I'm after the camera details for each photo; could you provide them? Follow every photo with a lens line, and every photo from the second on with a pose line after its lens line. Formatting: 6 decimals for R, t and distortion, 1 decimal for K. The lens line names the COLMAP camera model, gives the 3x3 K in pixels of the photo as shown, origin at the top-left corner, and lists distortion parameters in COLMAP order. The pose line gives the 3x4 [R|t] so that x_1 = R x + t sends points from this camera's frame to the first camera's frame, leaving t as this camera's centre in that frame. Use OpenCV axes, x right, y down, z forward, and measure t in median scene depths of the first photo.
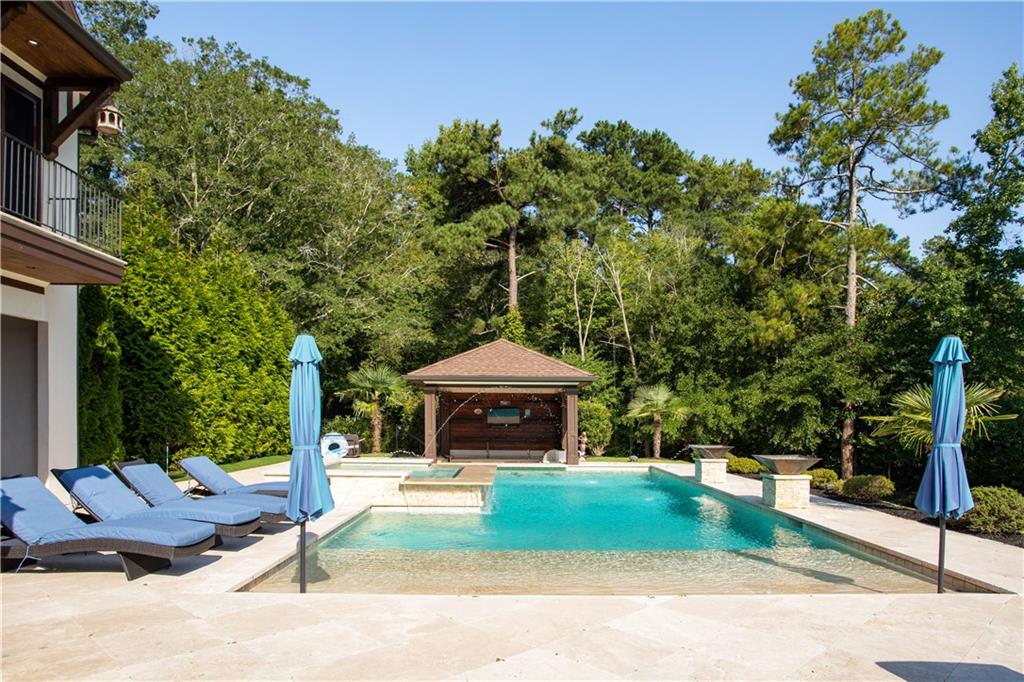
lens RADIAL K [[655.7, 0, 519.8], [0, 655.7, 410.6], [0, 0, 1]] dist [-0.005422, 0.005542]
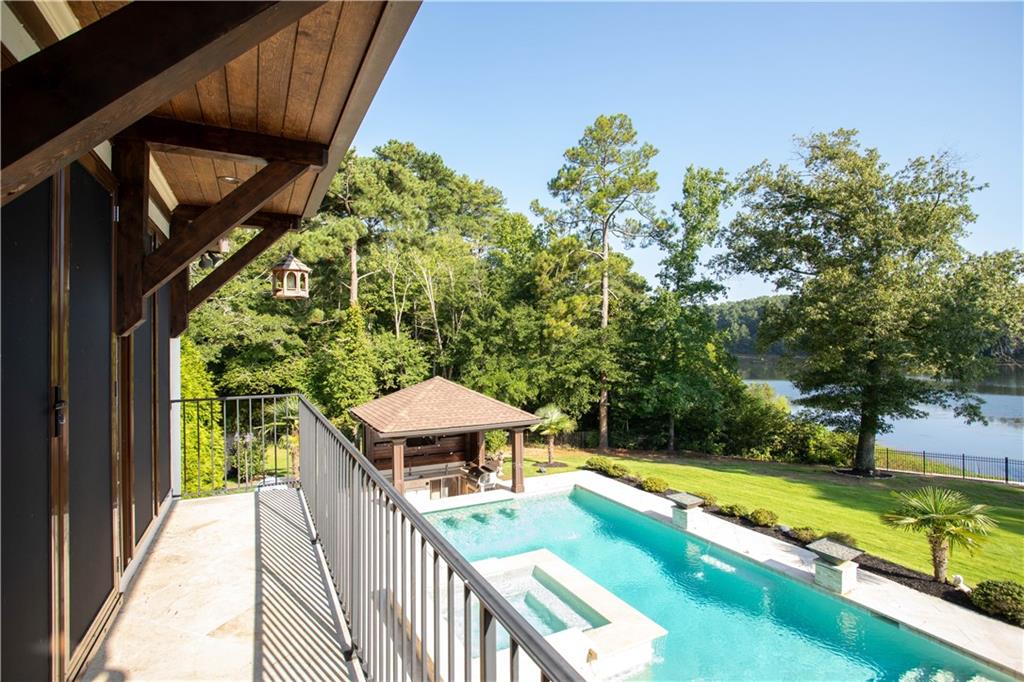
lens RADIAL K [[496.2, 0, 506.8], [0, 496.2, 342.7], [0, 0, 1]] dist [-0.040720, 0.008617]
pose [[0.907982, -0.011077, 0.418864, -0.145350], [0.014297, 0.999887, -0.004548, -0.086177], [-0.418766, 0.010118, 0.908038, 0.101914]]
